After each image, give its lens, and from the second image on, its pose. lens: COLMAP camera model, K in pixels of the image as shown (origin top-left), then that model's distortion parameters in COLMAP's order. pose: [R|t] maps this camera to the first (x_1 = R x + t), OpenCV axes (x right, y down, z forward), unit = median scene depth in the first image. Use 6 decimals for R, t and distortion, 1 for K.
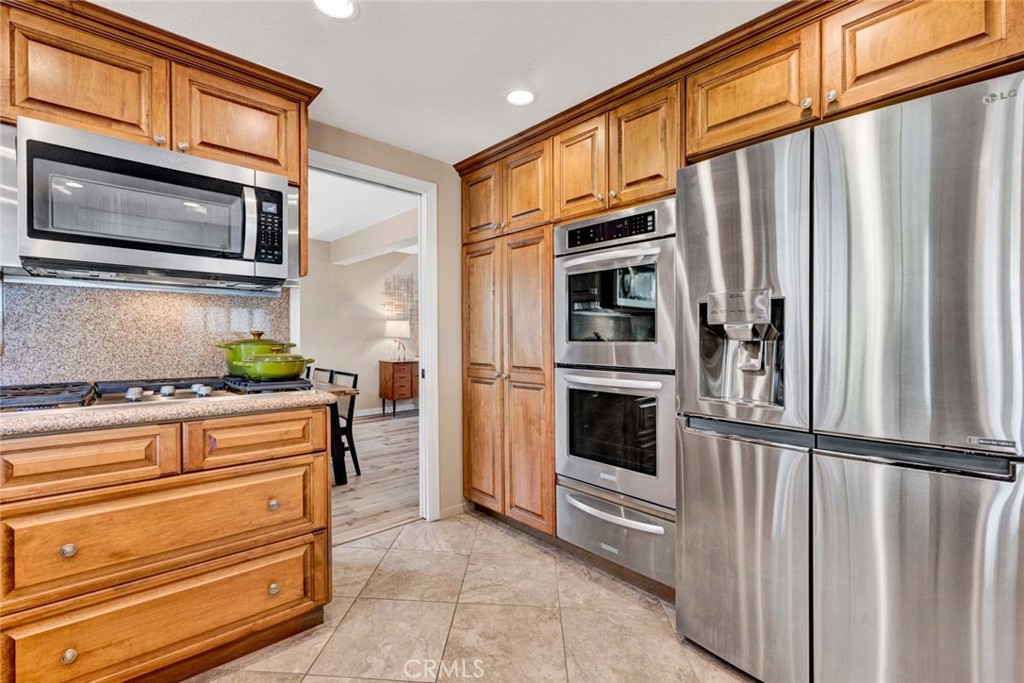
lens RADIAL K [[446.4, 0, 512.1], [0, 446.4, 339.0], [0, 0, 1]] dist [-0.007354, -0.000014]
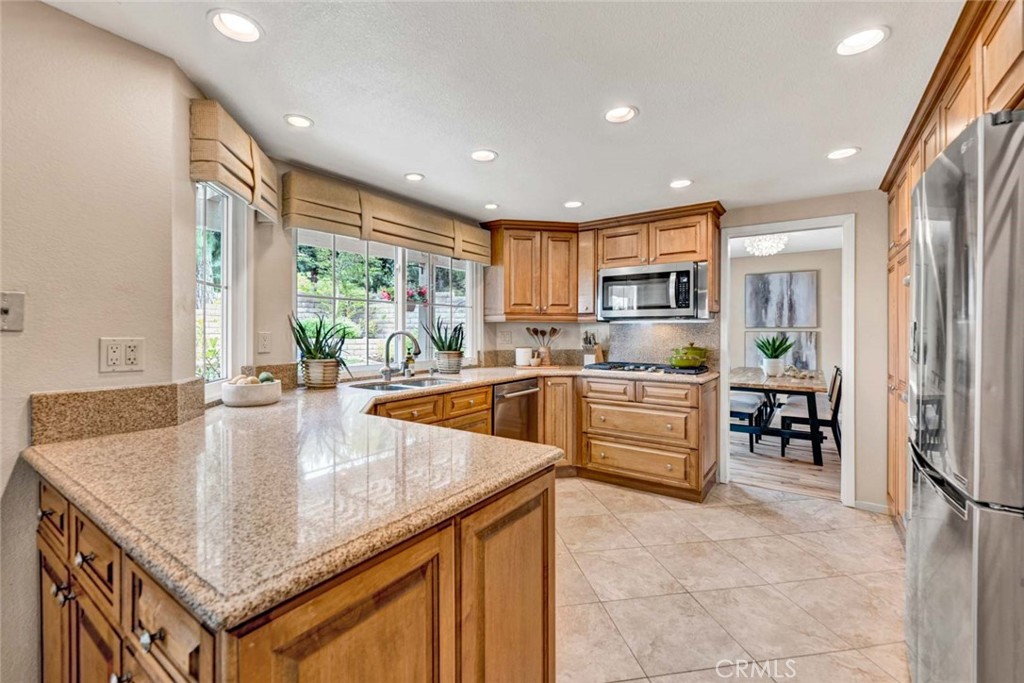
lens RADIAL K [[426.6, 0, 510.2], [0, 426.6, 337.0], [0, 0, 1]] dist [-0.002543, -0.000155]
pose [[0.235142, 0.009409, -0.971915, 1.154592], [-0.005073, 0.999951, 0.008453, -0.059932], [0.971948, 0.002943, 0.235179, -0.188643]]
